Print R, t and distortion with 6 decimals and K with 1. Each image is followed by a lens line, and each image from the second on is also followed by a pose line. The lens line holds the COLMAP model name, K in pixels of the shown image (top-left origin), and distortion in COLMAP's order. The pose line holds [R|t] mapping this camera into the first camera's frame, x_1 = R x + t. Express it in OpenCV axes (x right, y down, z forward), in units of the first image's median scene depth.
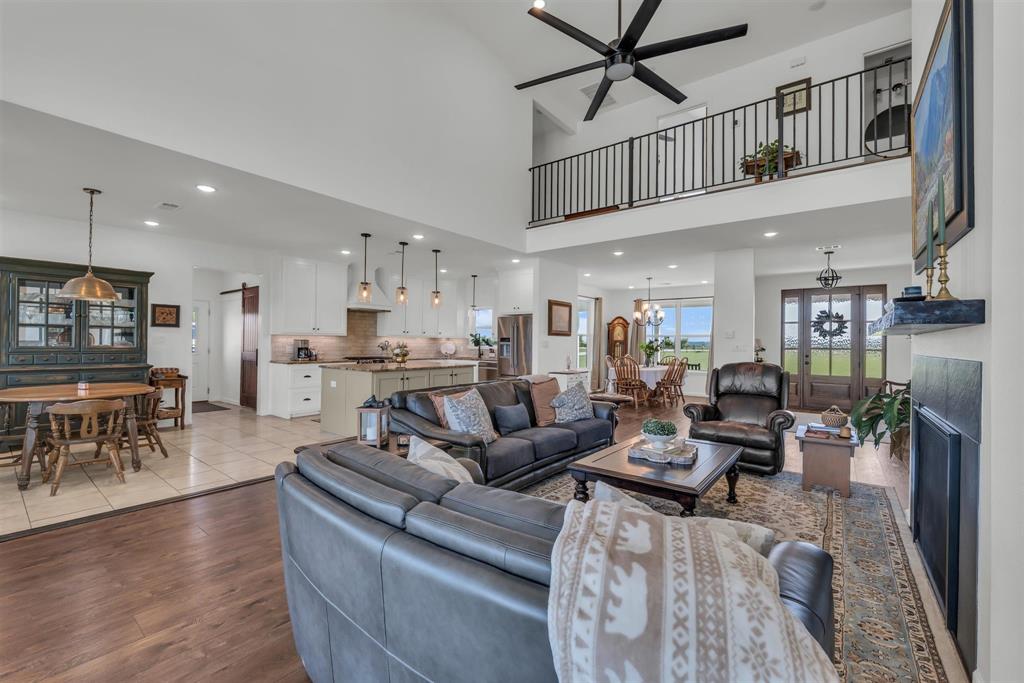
lens RADIAL K [[423.2, 0, 514.5], [0, 423.2, 343.1], [0, 0, 1]] dist [-0.013223, -0.000001]
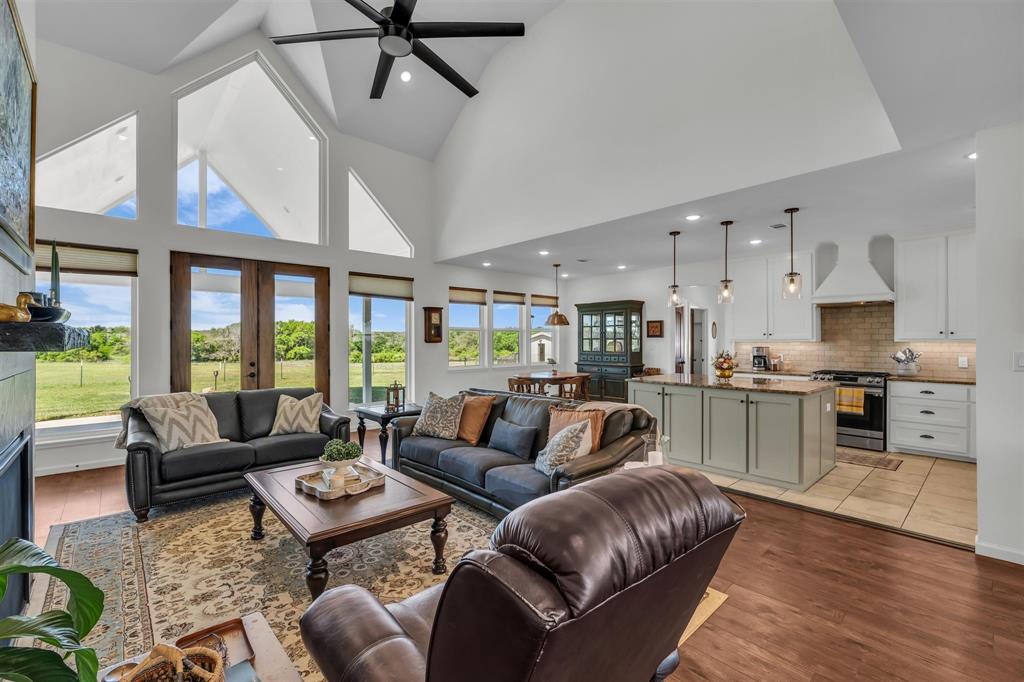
lens RADIAL K [[442.6, 0, 512.0], [0, 442.6, 341.0], [0, 0, 1]] dist [-0.012720, -0.000020]
pose [[-0.176496, -0.010183, -0.984249, 0.478473], [-0.002711, 0.999948, -0.009860, -0.008823], [0.984298, 0.000928, -0.176514, 0.607318]]
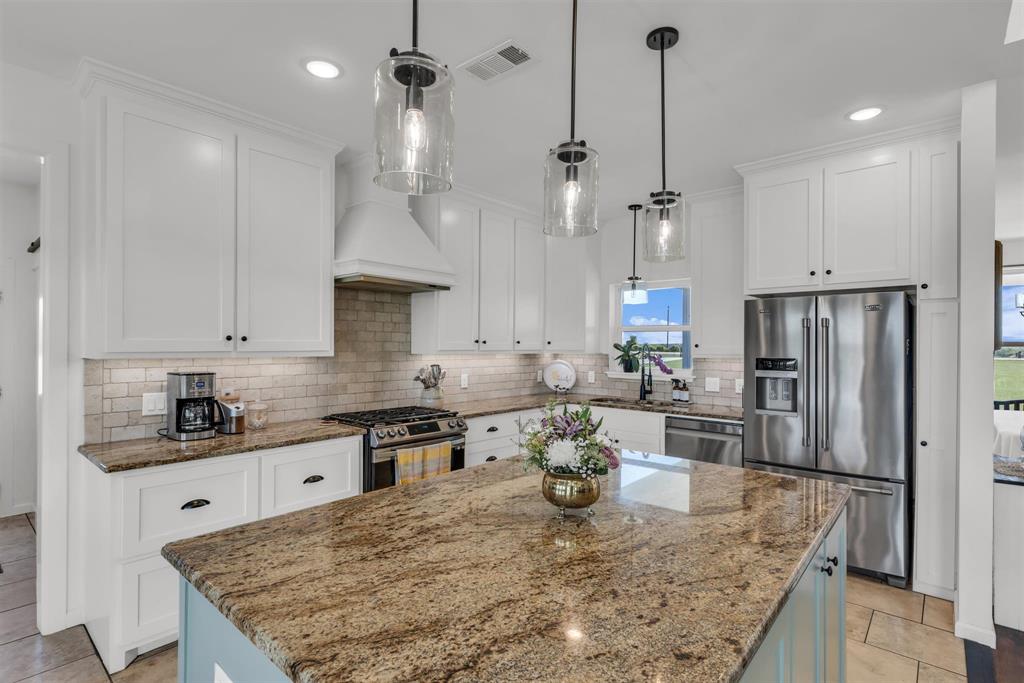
lens RADIAL K [[484.2, 0, 508.9], [0, 484.2, 346.0], [0, 0, 1]] dist [0.000102, 0.000143]
pose [[0.998287, -0.004973, -0.058304, -0.229977], [0.004967, 0.999988, -0.000247, -0.024863], [0.058304, -0.000043, 0.998299, 0.610496]]
